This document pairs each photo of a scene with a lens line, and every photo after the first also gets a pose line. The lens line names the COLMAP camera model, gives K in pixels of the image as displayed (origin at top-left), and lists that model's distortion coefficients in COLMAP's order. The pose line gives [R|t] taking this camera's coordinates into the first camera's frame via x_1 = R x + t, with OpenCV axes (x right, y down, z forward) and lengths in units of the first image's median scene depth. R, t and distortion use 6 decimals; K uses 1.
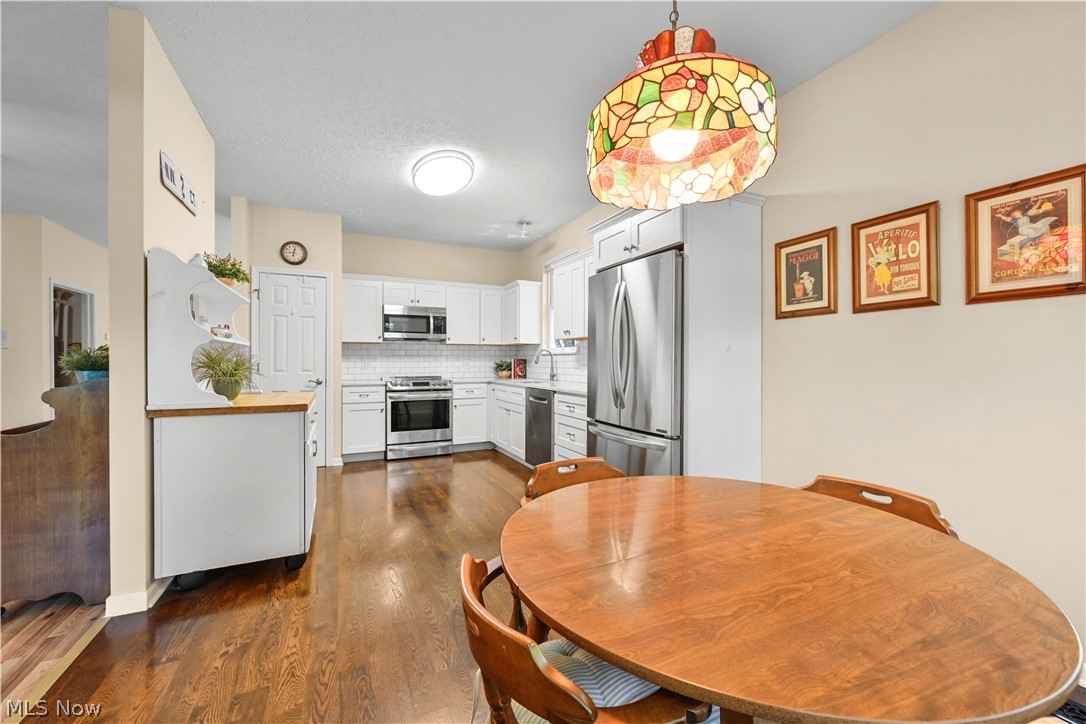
lens RADIAL K [[429.9, 0, 546.8], [0, 429.9, 366.0], [0, 0, 1]] dist [-0.000843, -0.000492]
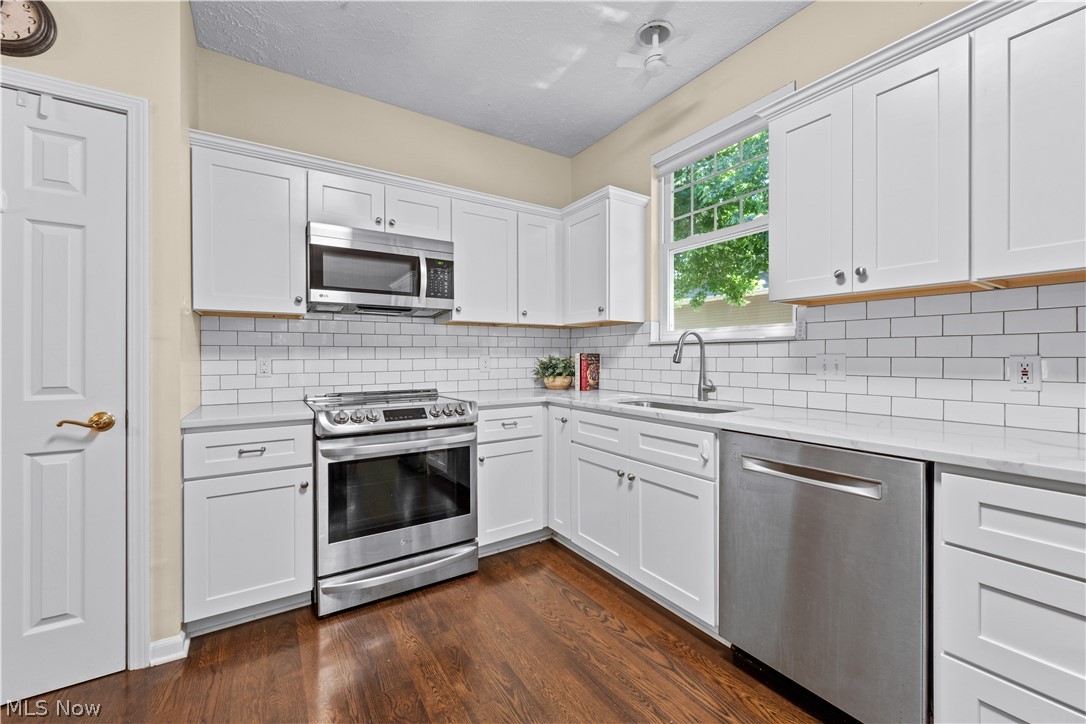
lens RADIAL K [[429.9, 0, 541.4], [0, 429.9, 358.9], [0, 0, 1]] dist [-0.000843, -0.000492]
pose [[0.993164, -0.004266, 0.116647, -0.214765], [0.005047, 0.999967, -0.006399, -0.007643], [-0.116616, 0.006944, 0.993153, 0.587960]]
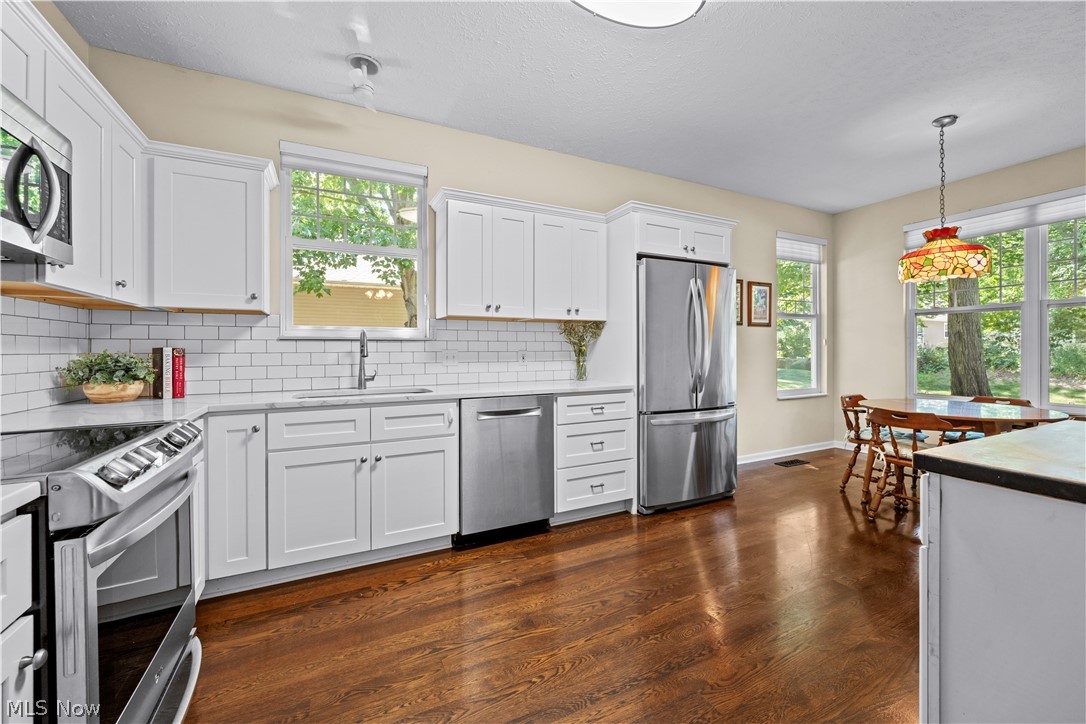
lens RADIAL K [[429.9, 0, 541.2], [0, 429.9, 354.6], [0, 0, 1]] dist [-0.000843, -0.000492]
pose [[-0.003389, -0.010822, 0.999936, -0.533364], [0.015514, 0.999821, 0.010874, -0.010727], [-0.999874, 0.015550, -0.003221, 0.803908]]
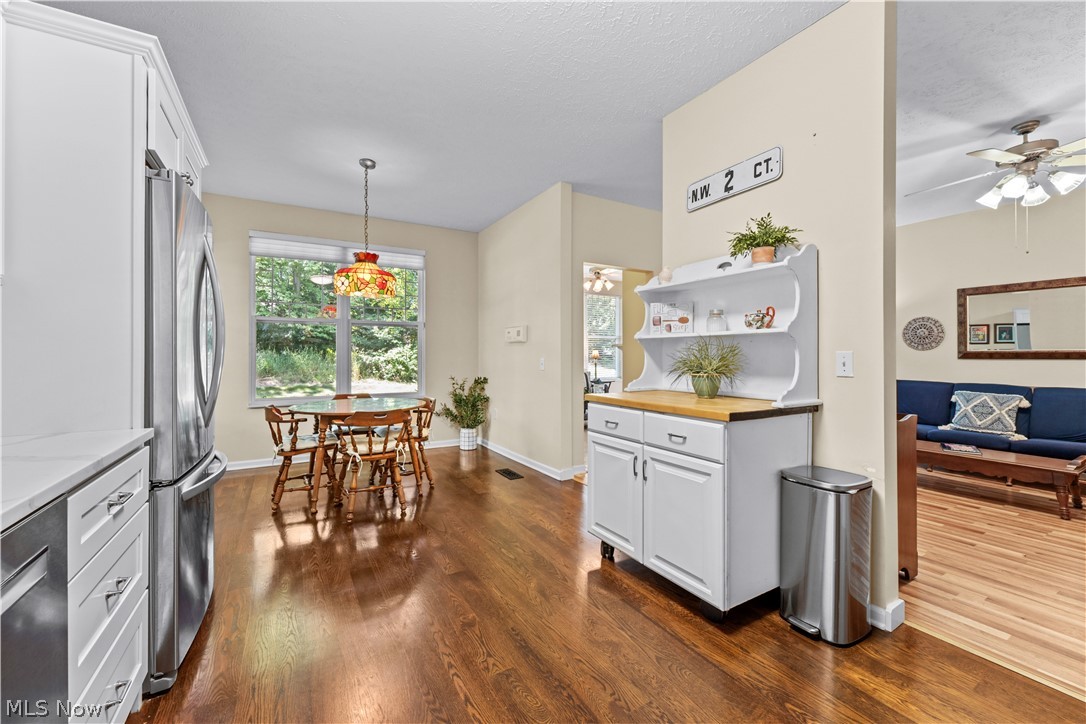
lens RADIAL K [[429.9, 0, 537.8], [0, 429.9, 355.9], [0, 0, 1]] dist [-0.000843, -0.000492]
pose [[-0.997498, -0.002299, -0.070656, -0.163931], [-0.003189, 0.999917, 0.012493, -0.011122], [0.070622, 0.012687, -0.997422, 0.970871]]
